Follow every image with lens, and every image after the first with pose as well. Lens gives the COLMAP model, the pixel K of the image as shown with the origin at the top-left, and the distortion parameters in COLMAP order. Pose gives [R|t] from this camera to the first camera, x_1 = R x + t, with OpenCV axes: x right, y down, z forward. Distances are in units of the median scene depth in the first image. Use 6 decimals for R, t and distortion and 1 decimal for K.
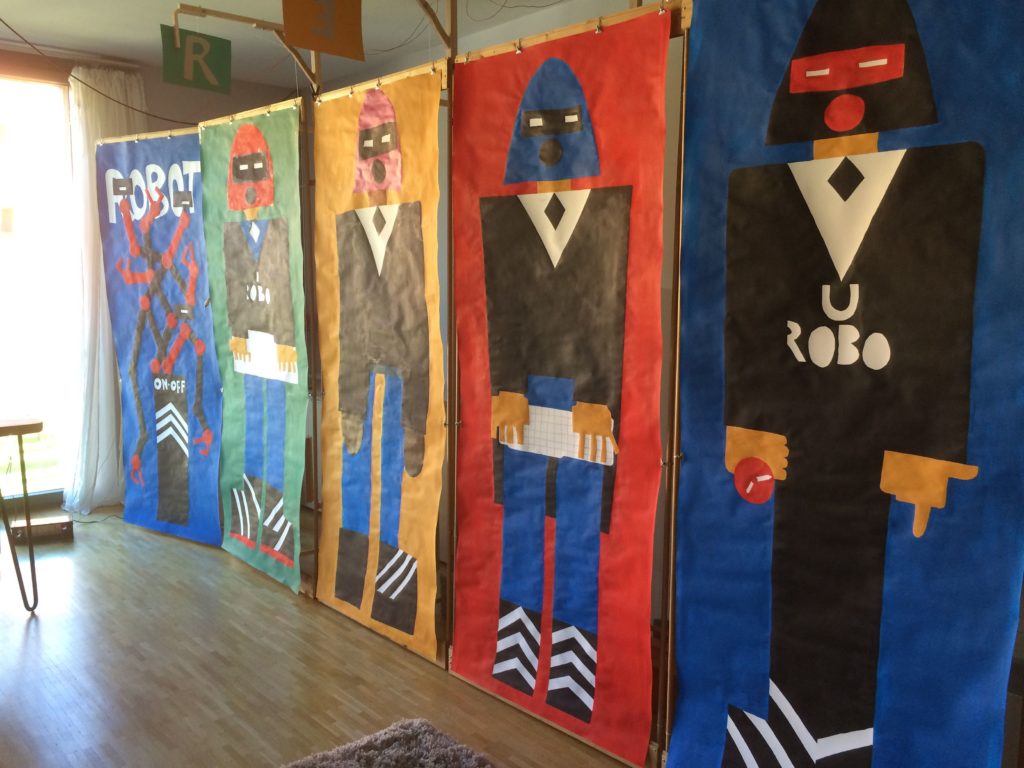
lens RADIAL K [[871.3, 0, 513.4], [0, 871.3, 380.1], [0, 0, 1]] dist [0.071647, -0.087406]
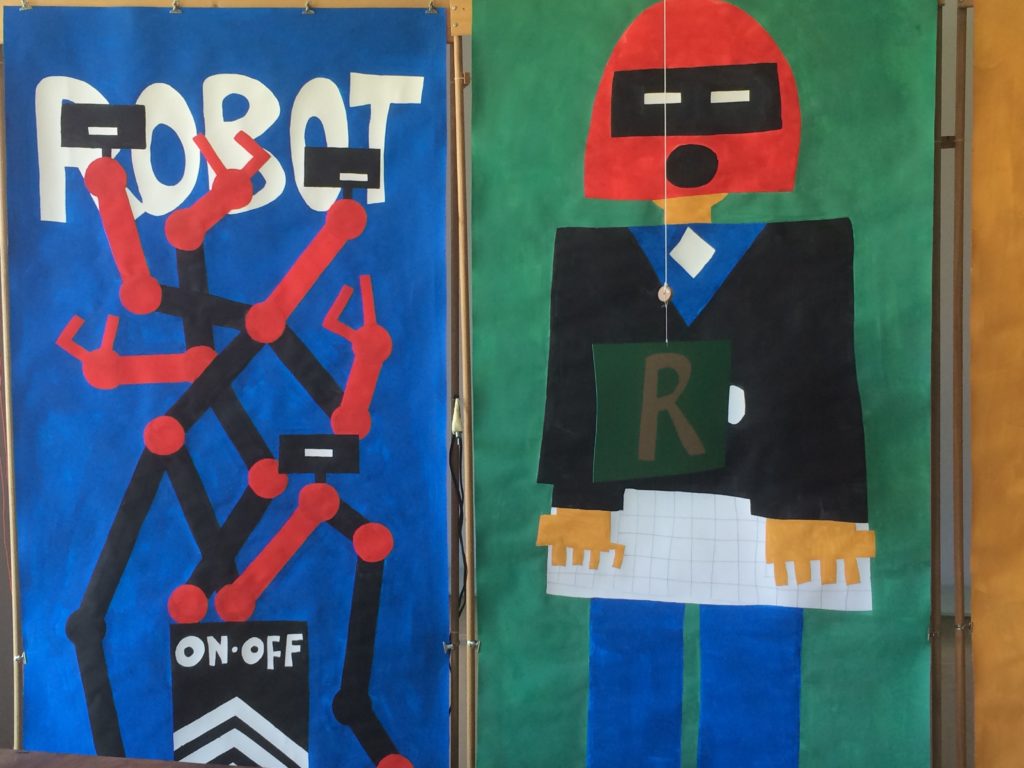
lens RADIAL K [[1368.2, 0, 514.0], [0, 1368.2, 376.5], [0, 0, 1]] dist [0.057198, 0.000000]
pose [[0.836910, -0.023942, 0.546817, -1.016153], [0.076862, 0.994284, -0.074103, -0.097151], [-0.541917, 0.104047, 0.833966, 0.720163]]
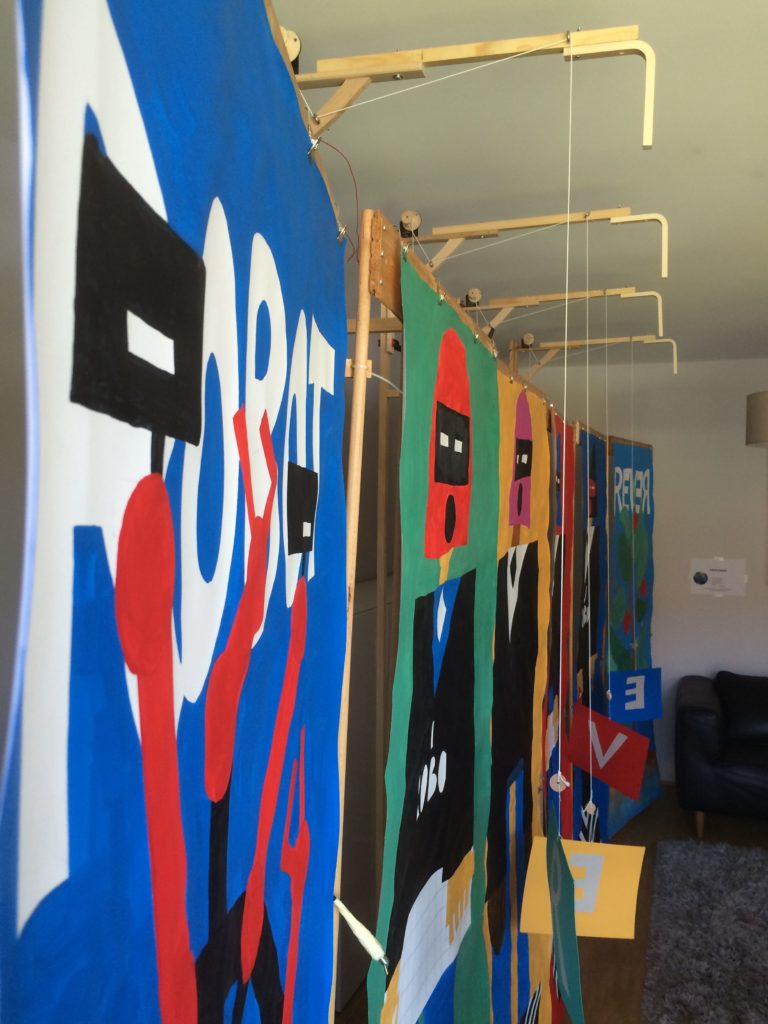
lens RADIAL K [[871.3, 0, 382.2], [0, 871.3, 507.4], [0, 0, 1]] dist [0.071647, -0.087406]
pose [[-0.482858, -0.020241, 0.875465, -0.849793], [0.087982, 0.993553, 0.071497, -0.341471], [-0.871268, 0.111548, -0.477964, 1.681424]]
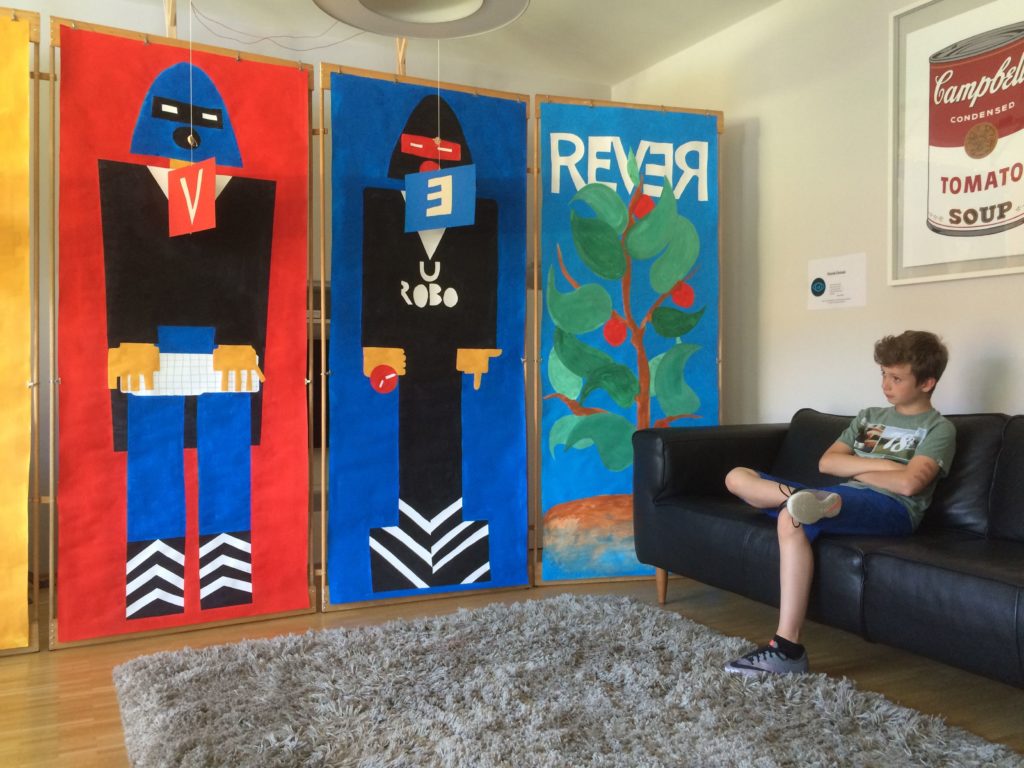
lens RADIAL K [[871.3, 0, 510.1], [0, 871.3, 377.8], [0, 0, 1]] dist [0.071647, -0.087406]
pose [[0.247144, -0.011707, 0.968908, -0.958742], [0.111913, 0.993580, -0.016541, 0.128417], [-0.962494, 0.112521, 0.246867, 0.289937]]
